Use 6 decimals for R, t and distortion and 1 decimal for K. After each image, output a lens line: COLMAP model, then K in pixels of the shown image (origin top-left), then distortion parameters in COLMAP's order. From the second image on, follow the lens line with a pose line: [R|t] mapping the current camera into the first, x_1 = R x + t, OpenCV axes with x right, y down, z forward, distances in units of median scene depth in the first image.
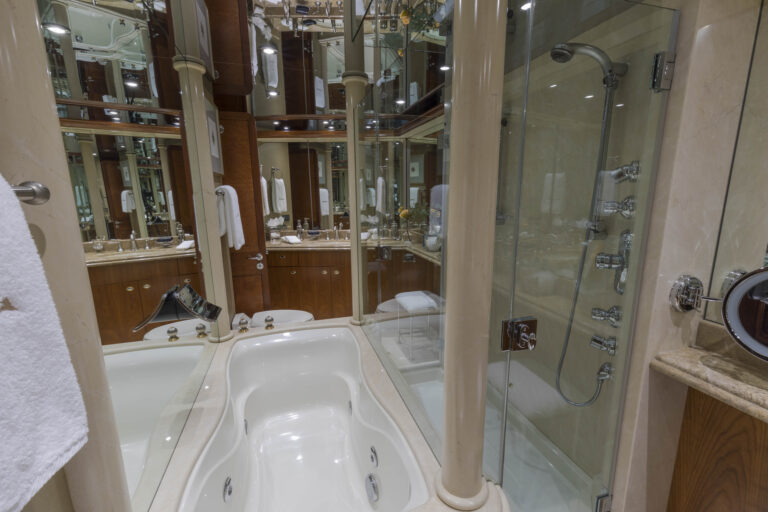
lens RADIAL K [[344.8, 0, 384.0], [0, 344.8, 256.0], [0, 0, 1]] dist [0.004120, 0.000666]
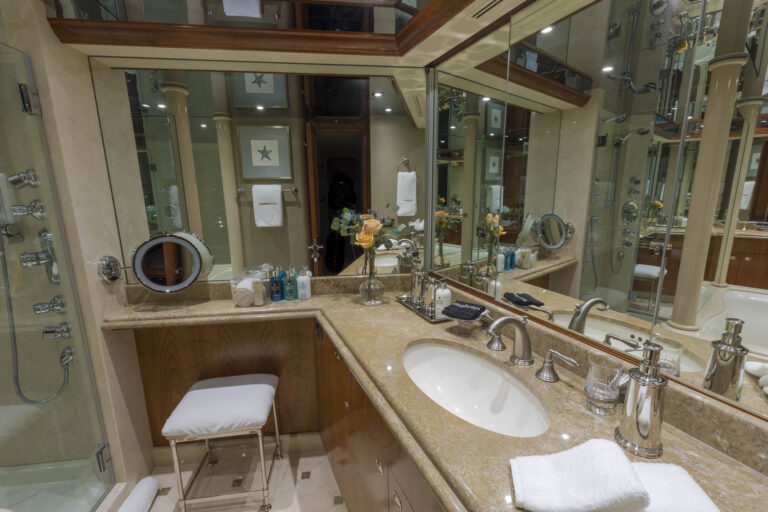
lens RADIAL K [[335.5, 0, 384.0], [0, 335.5, 256.0], [0, 0, 1]] dist [0.002045, 0.000406]
pose [[0.157262, -0.189464, 0.969212, -0.223448], [0.202144, 0.966820, 0.156197, 0.065646], [-0.966647, 0.171357, 0.190344, -0.296544]]
